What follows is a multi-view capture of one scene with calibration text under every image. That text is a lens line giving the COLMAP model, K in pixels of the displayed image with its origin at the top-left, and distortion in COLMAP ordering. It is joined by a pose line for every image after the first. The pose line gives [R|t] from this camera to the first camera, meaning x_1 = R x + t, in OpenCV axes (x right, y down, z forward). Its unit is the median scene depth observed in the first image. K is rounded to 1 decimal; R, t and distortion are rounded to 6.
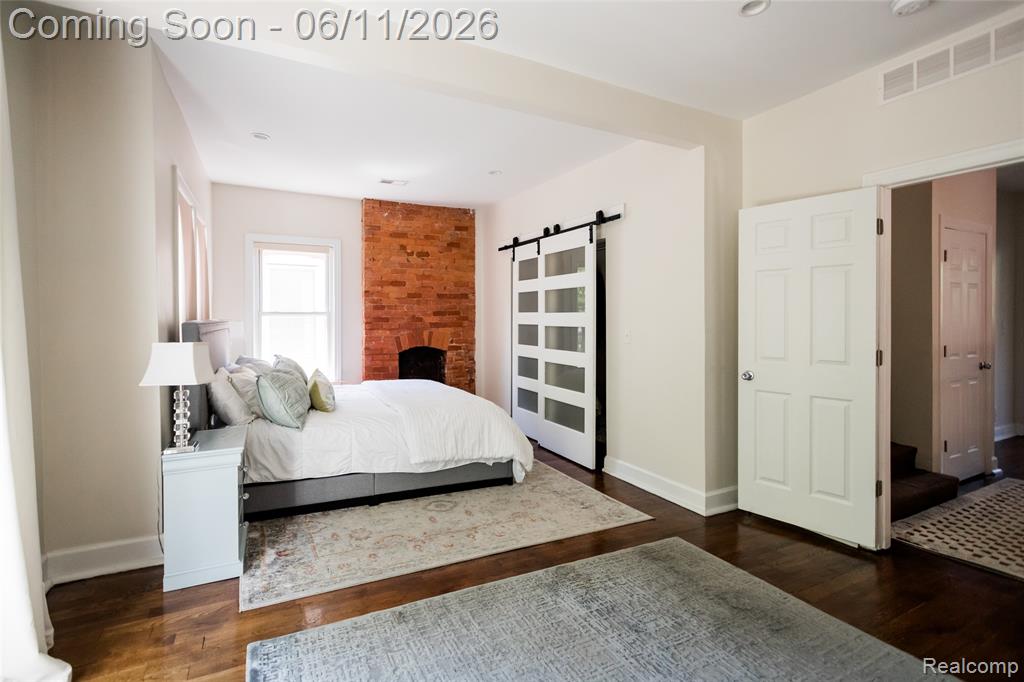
lens RADIAL K [[481.8, 0, 508.6], [0, 481.8, 324.4], [0, 0, 1]] dist [0.003950, 0.001528]
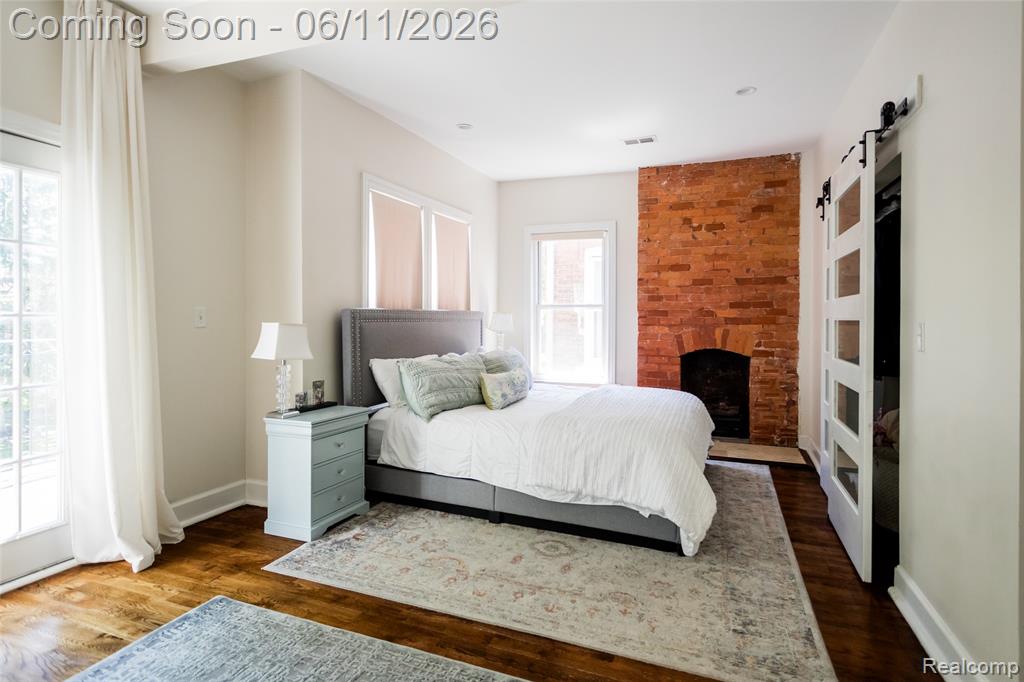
lens RADIAL K [[545.1, 0, 512.5], [0, 545.1, 321.9], [0, 0, 1]] dist [-0.002972, 0.000552]
pose [[0.674242, 0.010186, -0.738440, 0.273652], [-0.016590, 0.999861, -0.001355, 0.011174], [0.738324, 0.013164, 0.674317, 0.219286]]
